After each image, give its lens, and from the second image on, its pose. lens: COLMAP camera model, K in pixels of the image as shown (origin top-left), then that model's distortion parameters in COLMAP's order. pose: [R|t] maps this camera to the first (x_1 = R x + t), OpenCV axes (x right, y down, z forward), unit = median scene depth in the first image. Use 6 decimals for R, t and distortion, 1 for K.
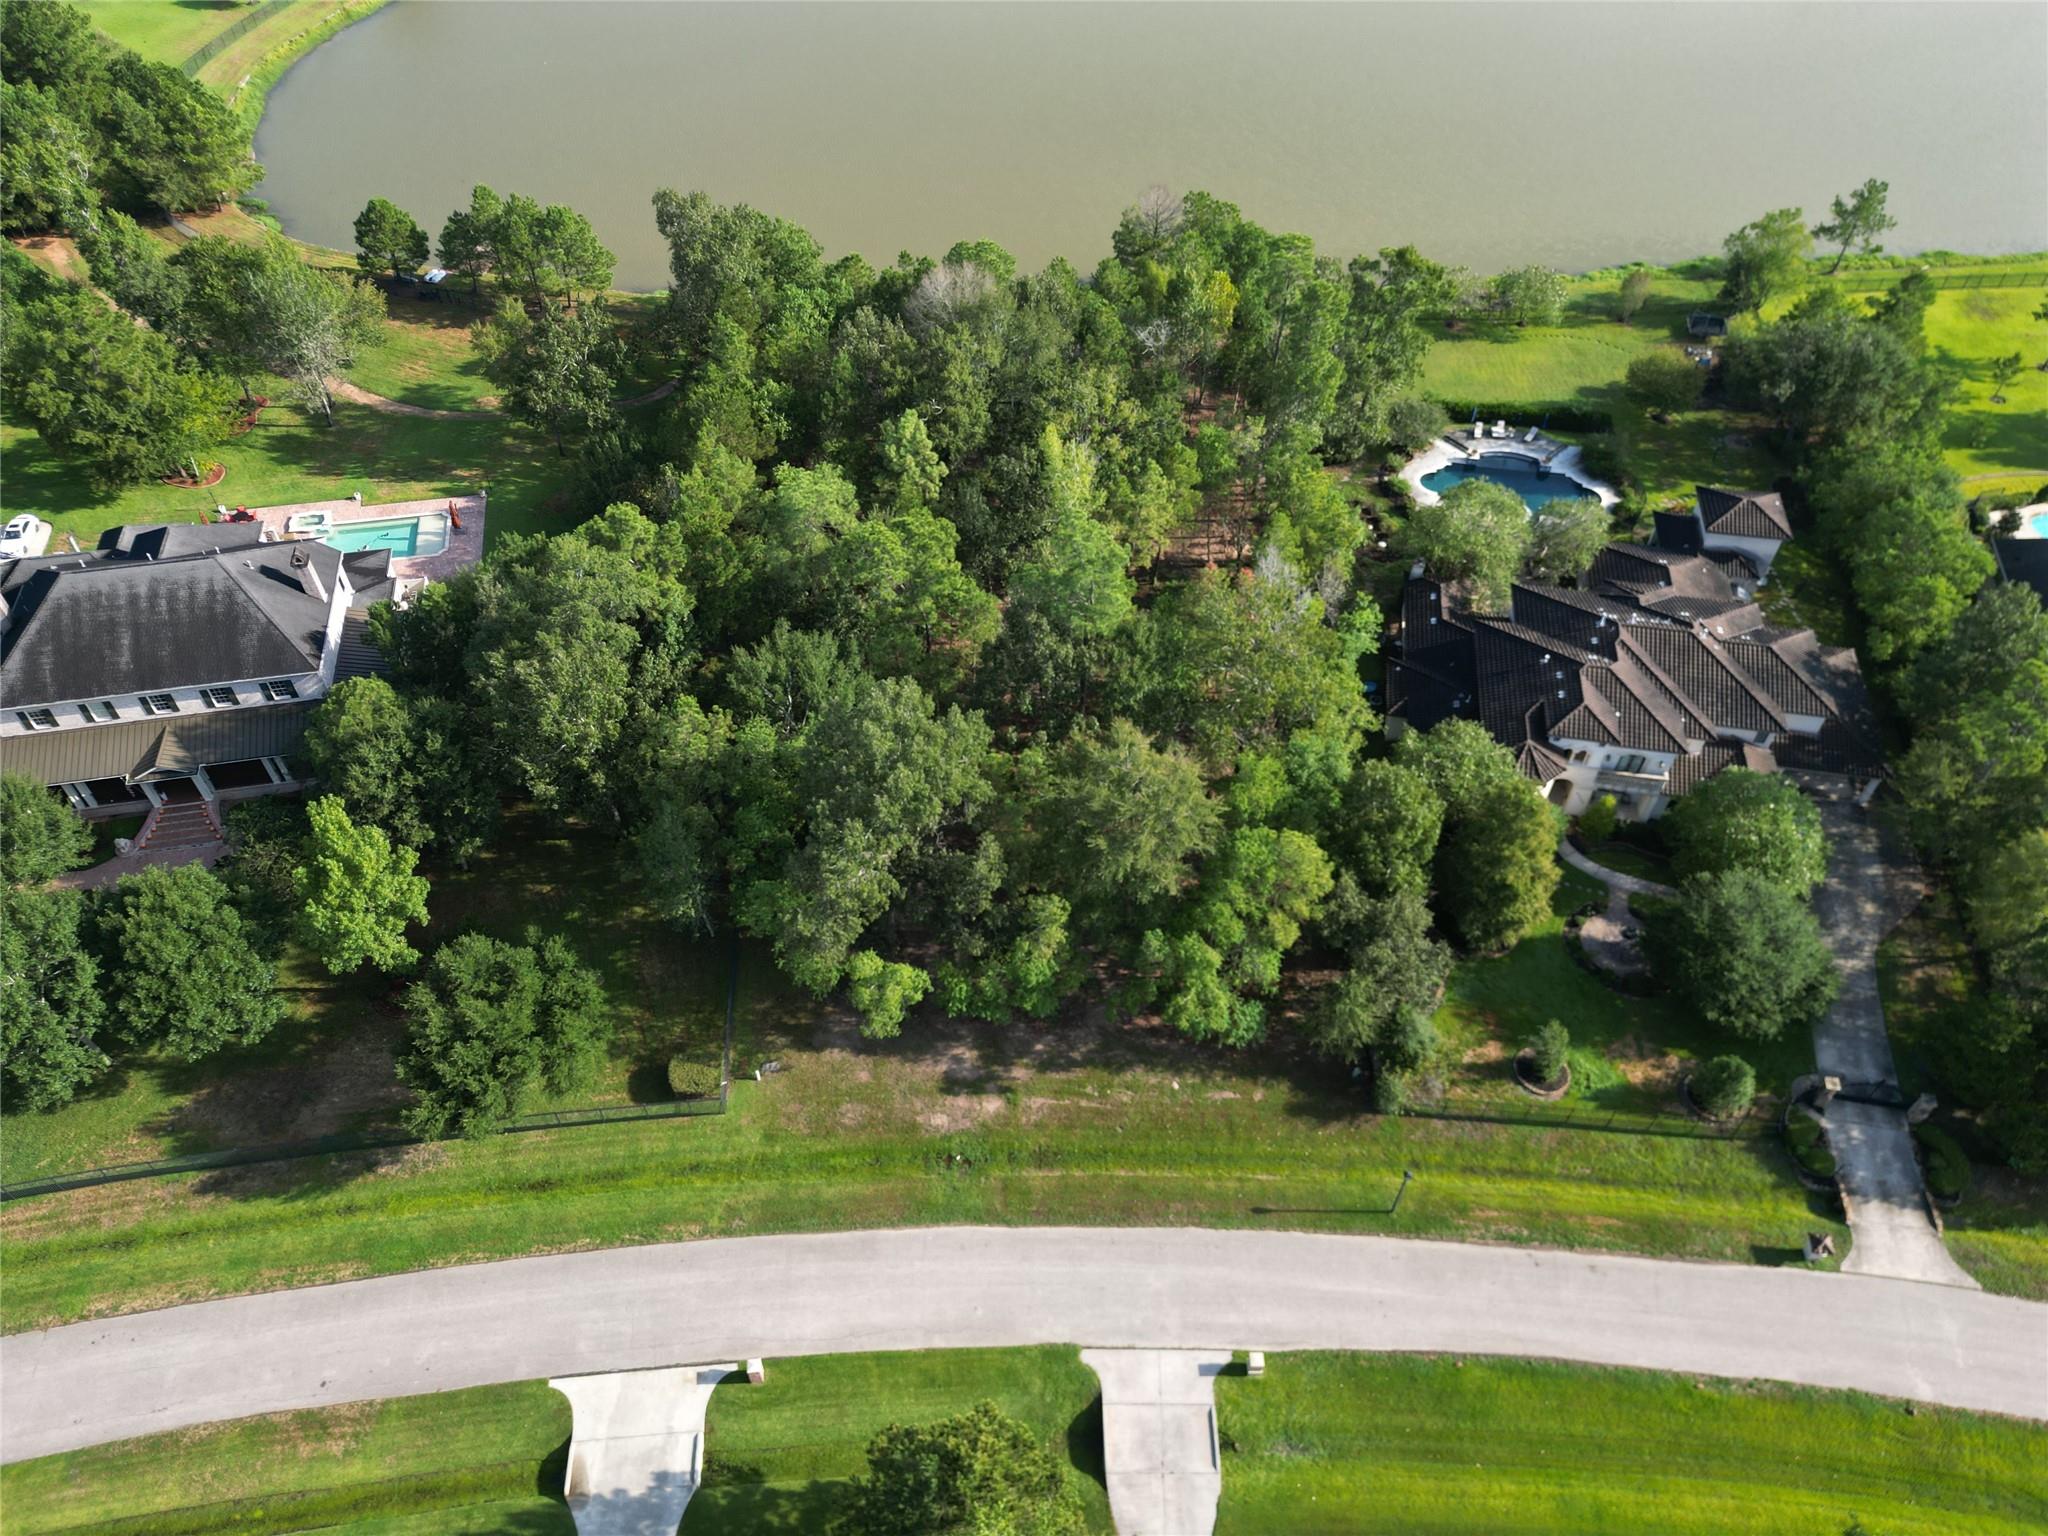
lens RADIAL K [[1418.2, 0, 1022.0], [0, 1418.2, 747.7], [0, 0, 1]] dist [0.060852, -0.058631]
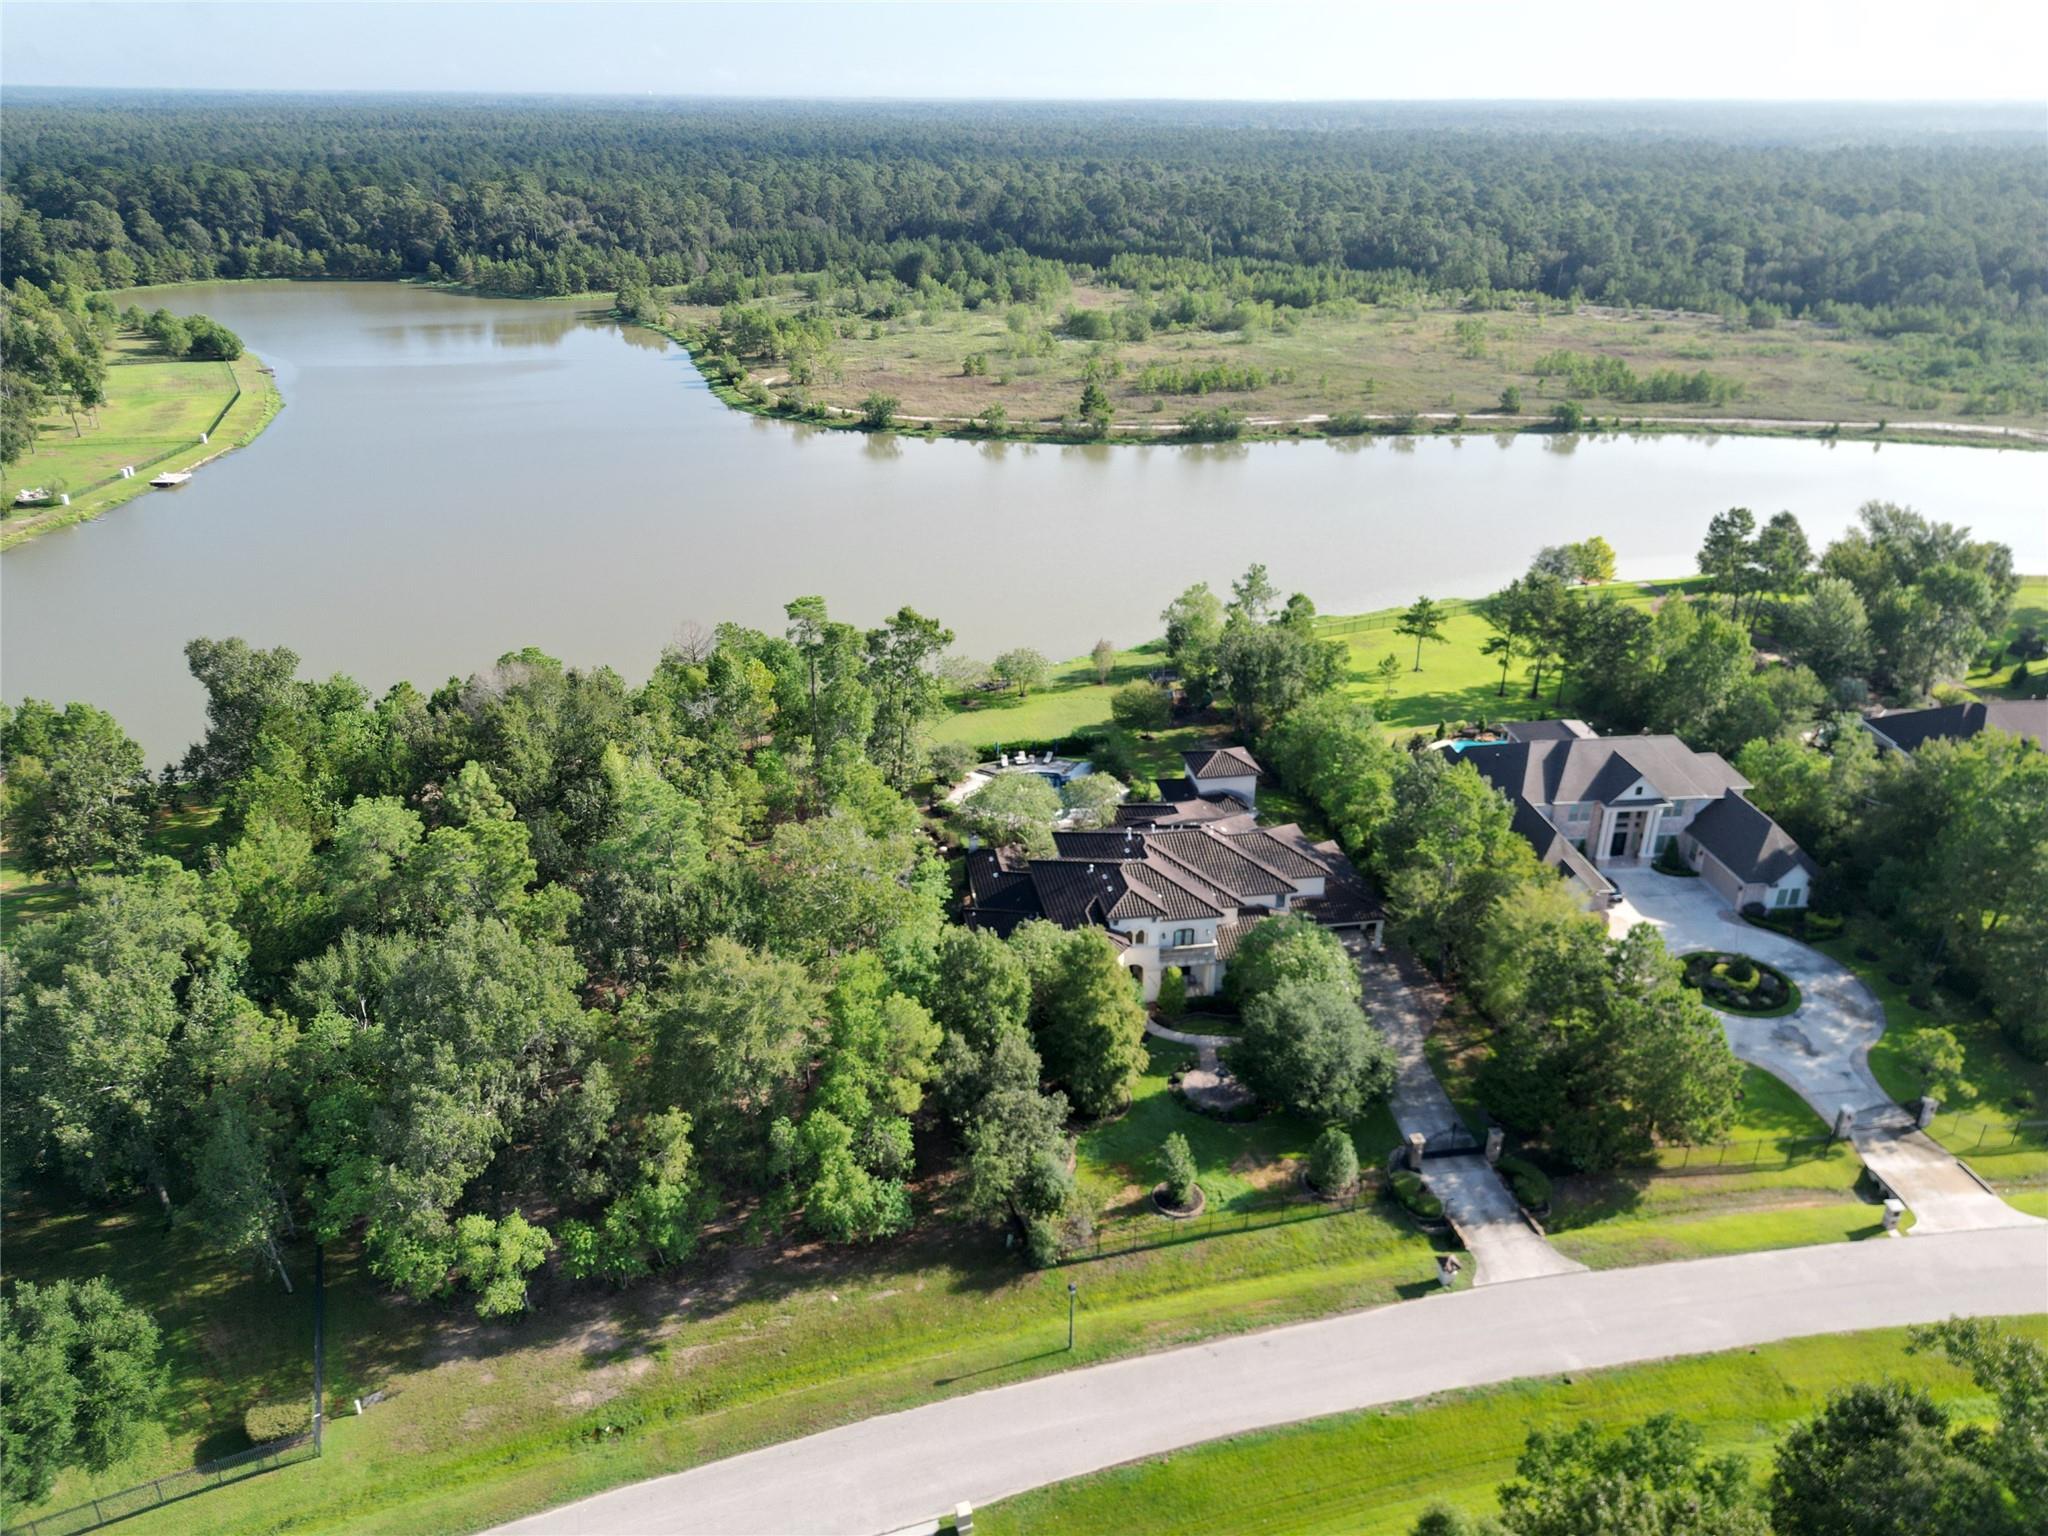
lens RADIAL K [[1418.2, 0, 1009.2], [0, 1418.2, 763.1], [0, 0, 1]] dist [0.060852, -0.058631]
pose [[0.947670, -0.139870, 0.286982, -0.005851], [0.238807, 0.907162, -0.346450, 0.258312], [-0.211881, 0.396854, 0.893092, -0.022543]]
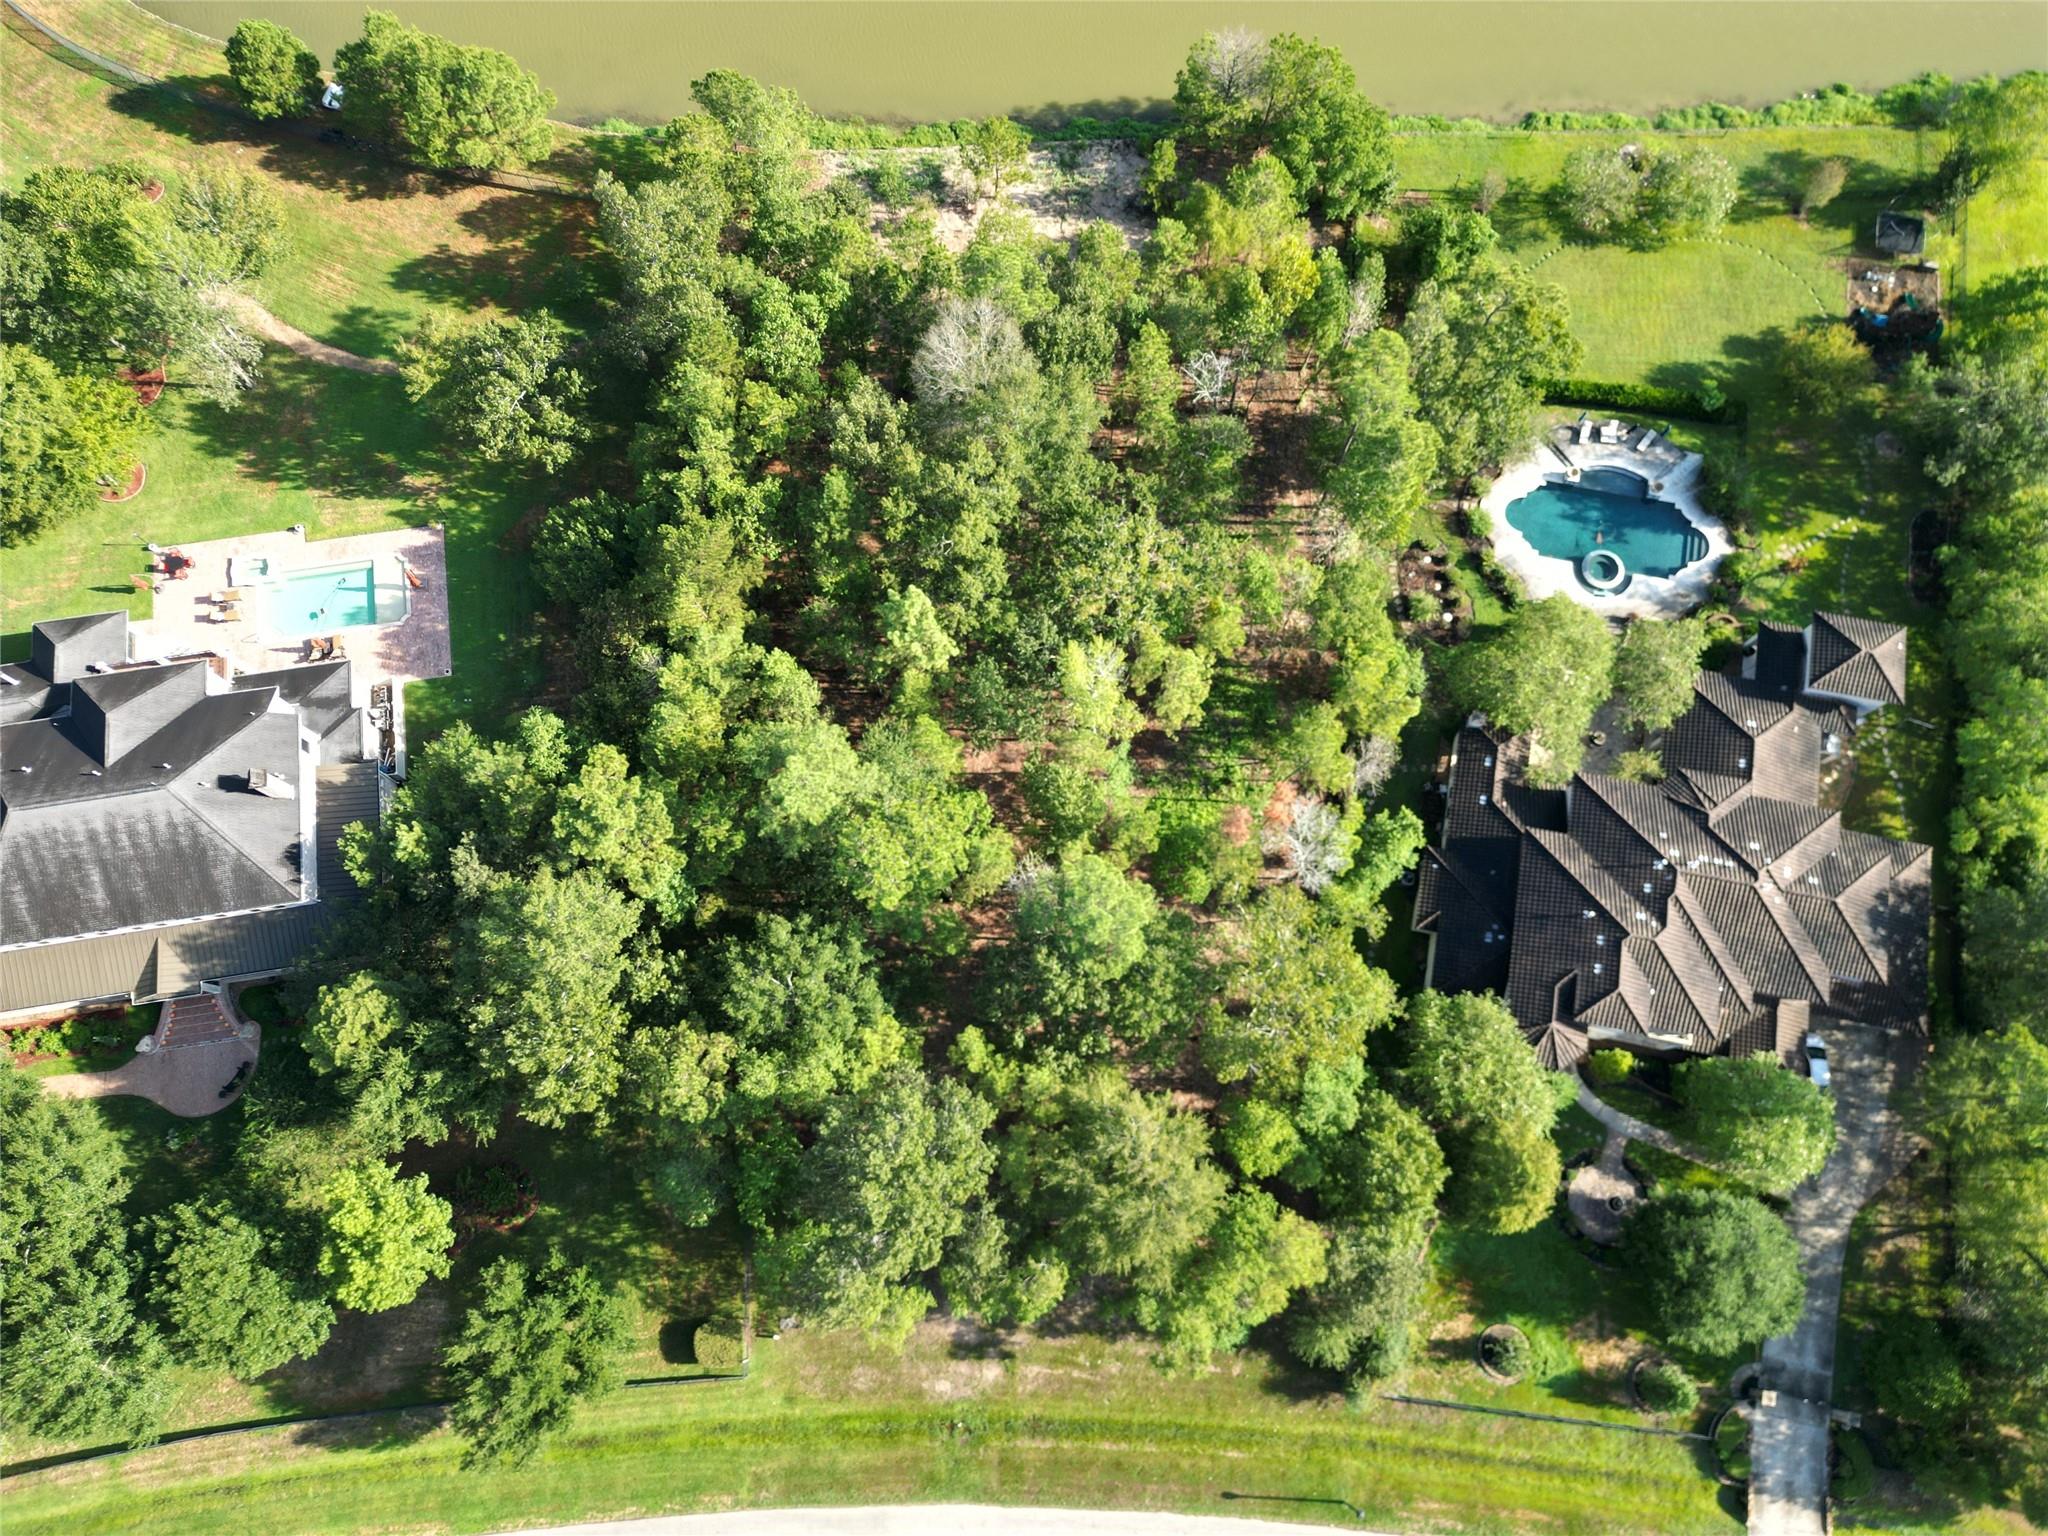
lens RADIAL K [[1418.2, 0, 1025.0], [0, 1418.2, 747.6], [0, 0, 1]] dist [0.060852, -0.058631]
pose [[0.999377, 0.031025, -0.016797, 0.007500], [-0.020711, 0.901354, 0.432588, -0.615850], [0.028561, -0.431971, 0.901435, 0.206055]]
